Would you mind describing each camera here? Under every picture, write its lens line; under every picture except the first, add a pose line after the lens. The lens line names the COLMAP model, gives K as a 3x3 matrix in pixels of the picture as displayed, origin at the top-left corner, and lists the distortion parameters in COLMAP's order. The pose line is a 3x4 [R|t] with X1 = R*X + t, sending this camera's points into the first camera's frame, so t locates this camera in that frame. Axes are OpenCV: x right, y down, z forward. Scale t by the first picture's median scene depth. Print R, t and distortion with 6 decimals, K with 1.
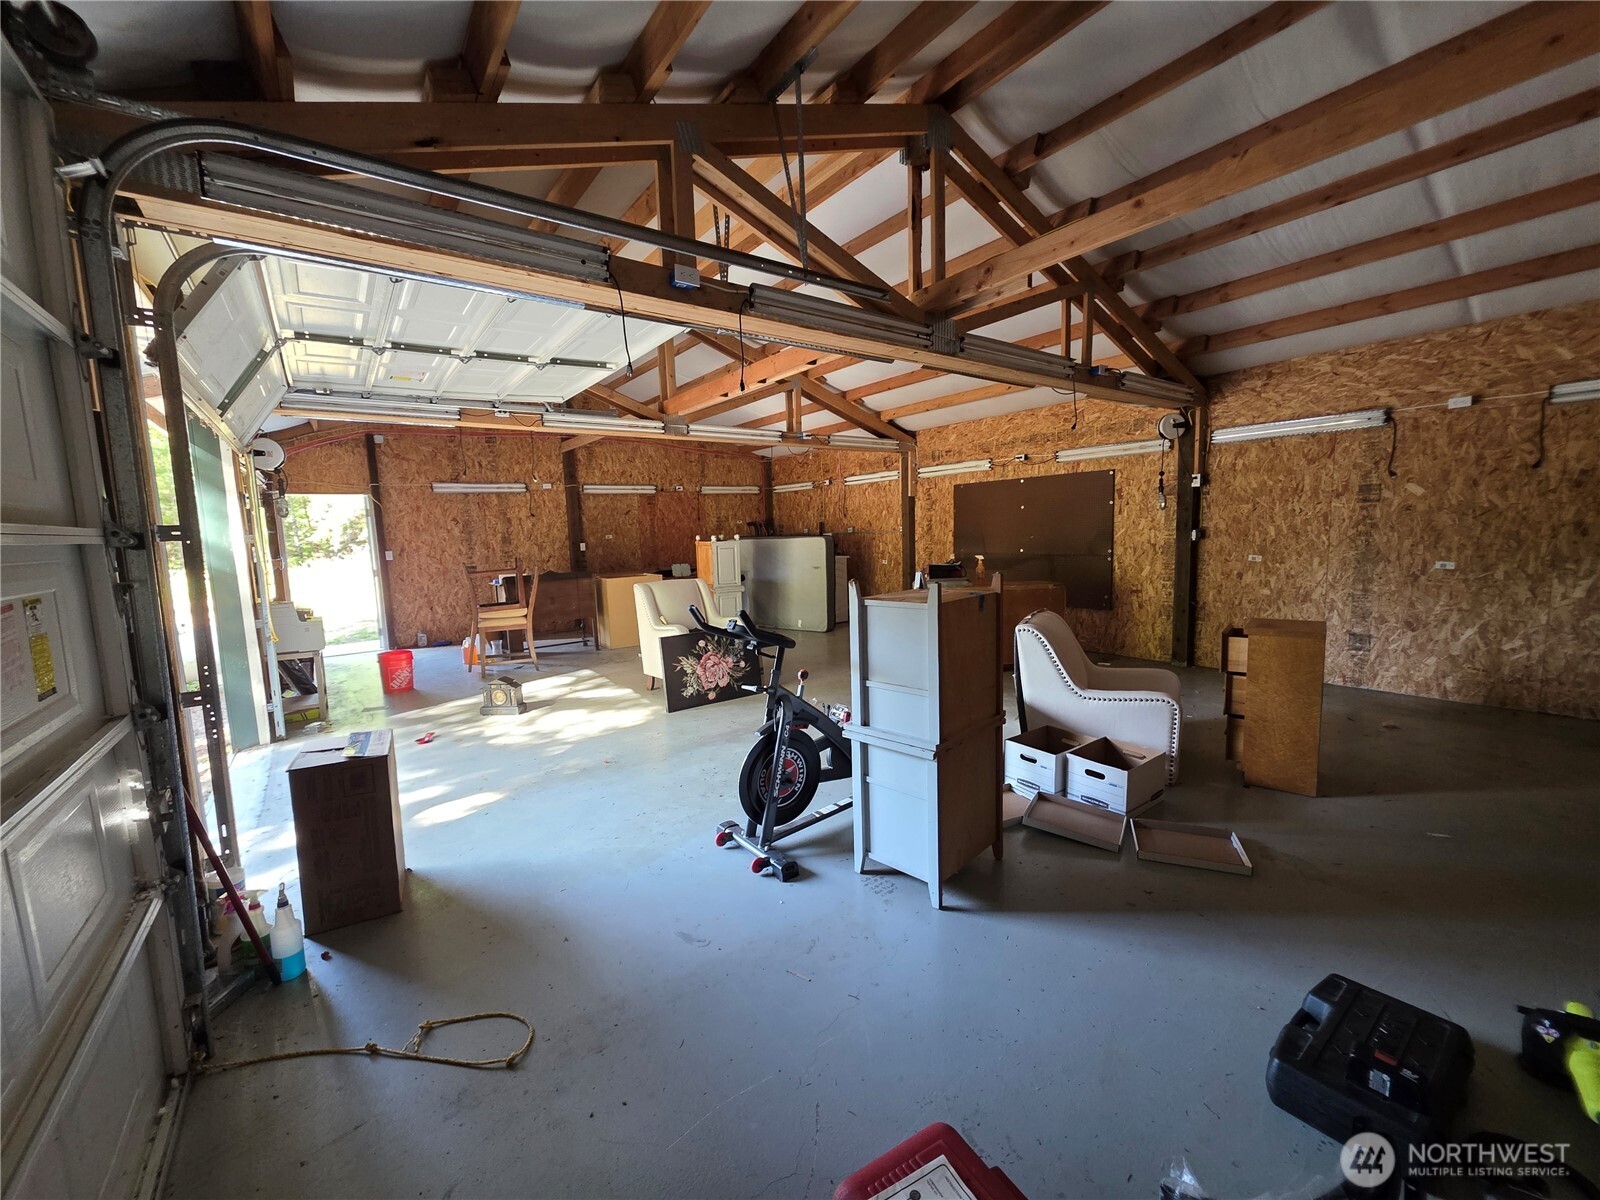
lens RADIAL K [[637.0, 0, 800.0], [0, 637.0, 600.0], [0, 0, 1]] dist [0.000377, -0.000014]
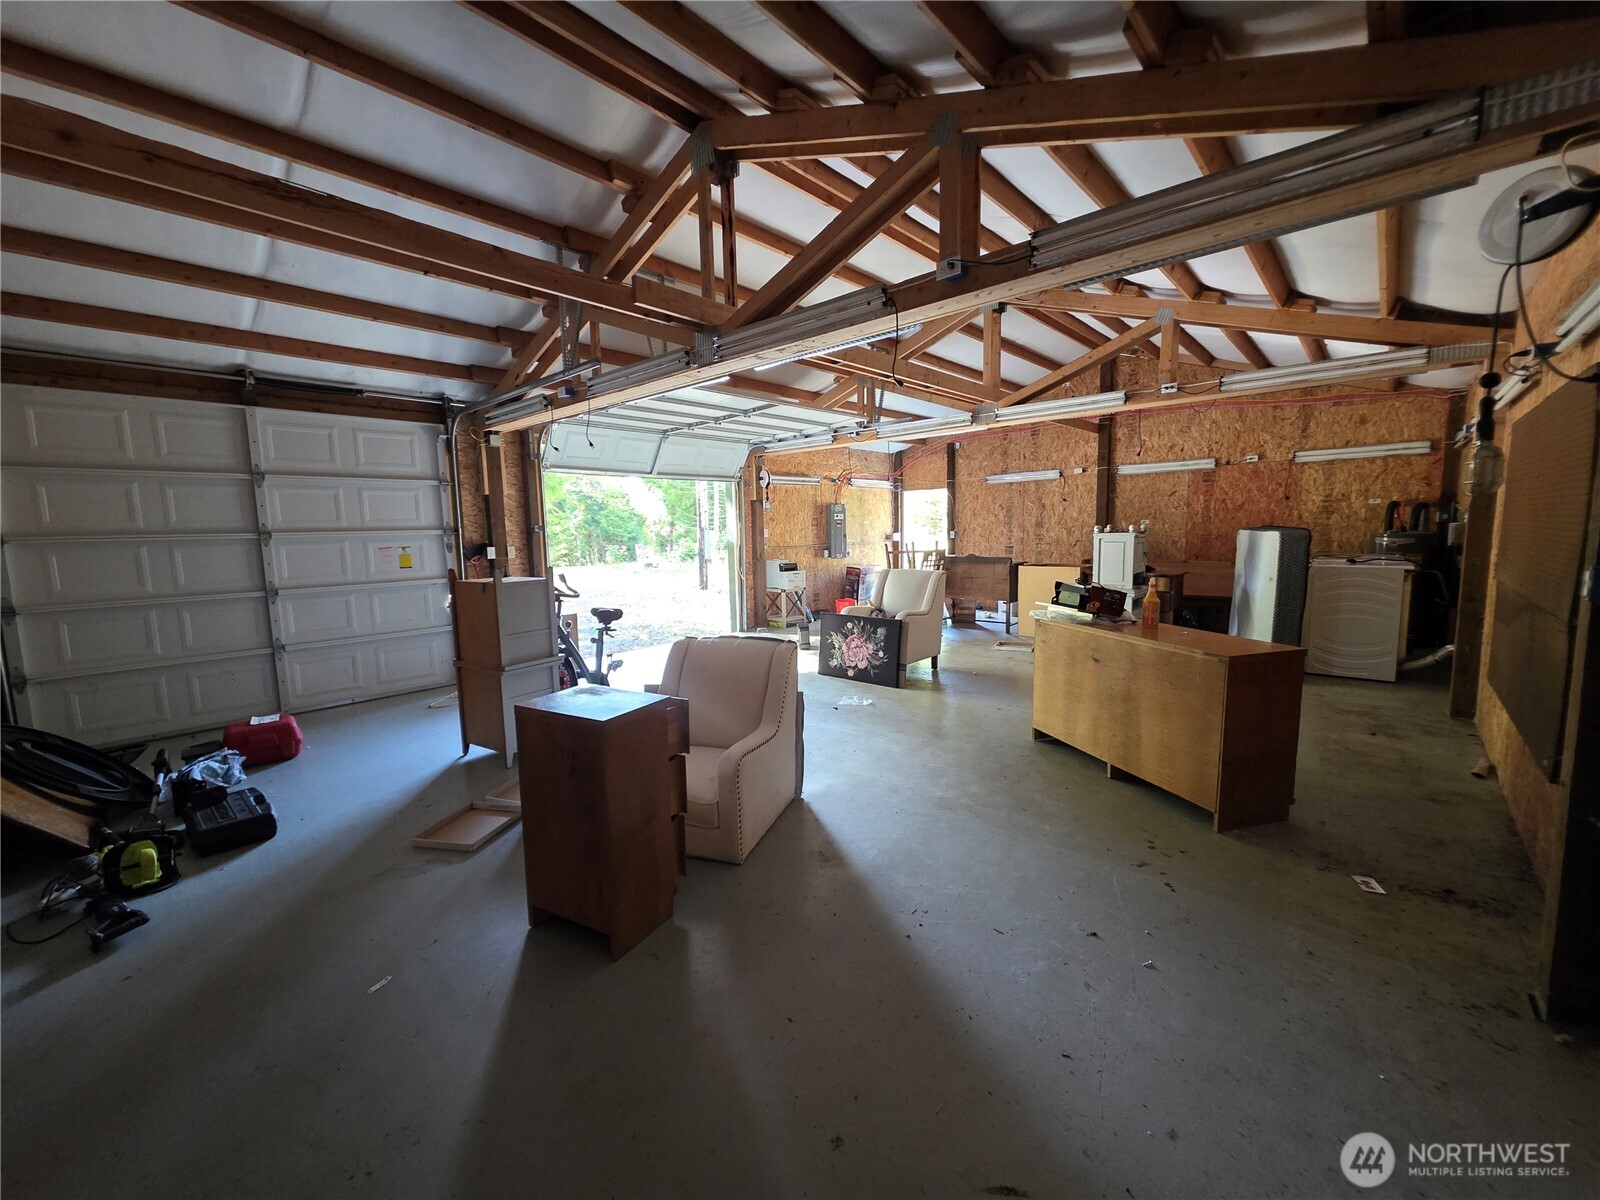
lens RADIAL K [[637.0, 0, 800.0], [0, 637.0, 600.0], [0, 0, 1]] dist [0.000377, -0.000014]
pose [[0.193337, 0.139960, -0.971098, 0.544007], [-0.091900, 0.988005, 0.124100, -0.064404], [0.976819, 0.065251, 0.203880, 0.397252]]
